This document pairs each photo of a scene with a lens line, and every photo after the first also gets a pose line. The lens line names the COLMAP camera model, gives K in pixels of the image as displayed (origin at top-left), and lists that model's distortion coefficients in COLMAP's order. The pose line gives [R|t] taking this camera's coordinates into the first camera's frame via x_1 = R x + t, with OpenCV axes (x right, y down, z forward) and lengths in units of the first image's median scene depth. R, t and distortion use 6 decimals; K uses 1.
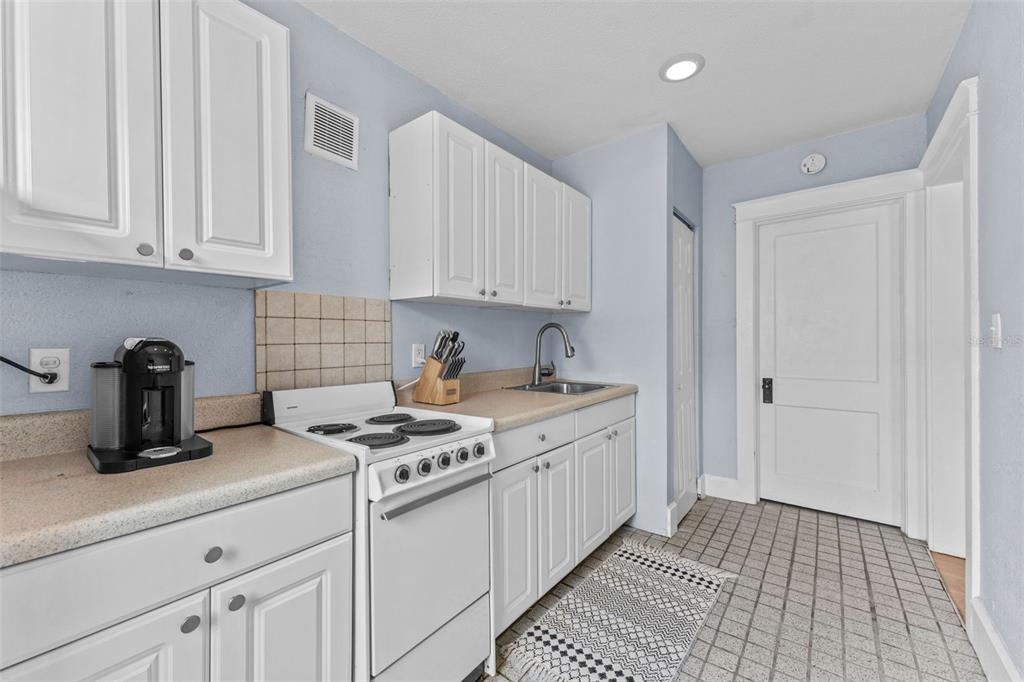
lens RADIAL K [[408.6, 0, 514.3], [0, 408.6, 343.3], [0, 0, 1]] dist [0.001080, 0.000108]
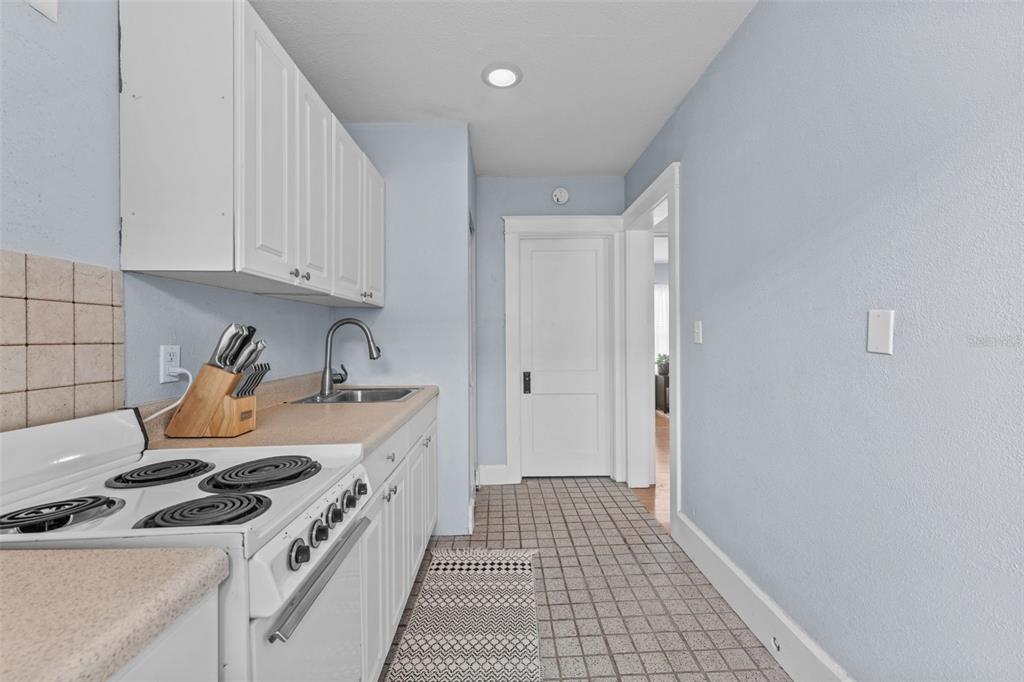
lens RADIAL K [[415.8, 0, 512.0], [0, 415.8, 341.0], [0, 0, 1]] dist [0.002945, -0.000012]
pose [[0.768433, -0.004129, 0.639917, -0.229624], [0.007952, 0.999964, -0.003097, 0.001565], [-0.639881, 0.007468, 0.768437, 0.166230]]
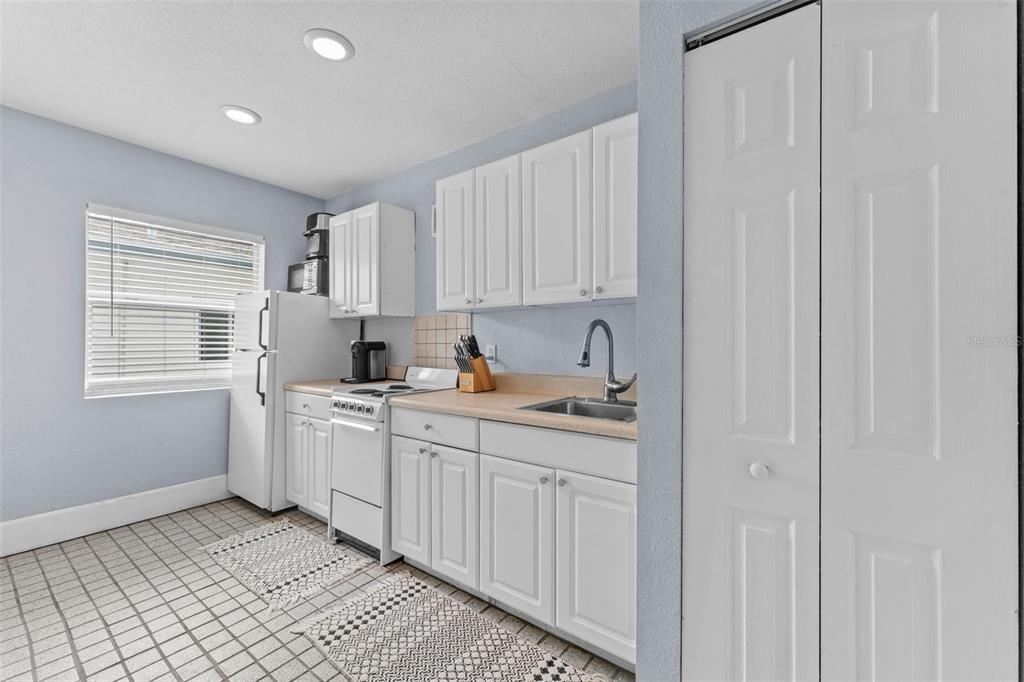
lens RADIAL K [[408.6, 0, 514.3], [0, 408.6, 343.3], [0, 0, 1]] dist [0.001080, 0.000108]
pose [[0.034648, 0.004194, -0.999391, 0.999470], [-0.019505, 0.999804, 0.003520, -0.011143], [0.999209, 0.019372, 0.034723, 0.973164]]
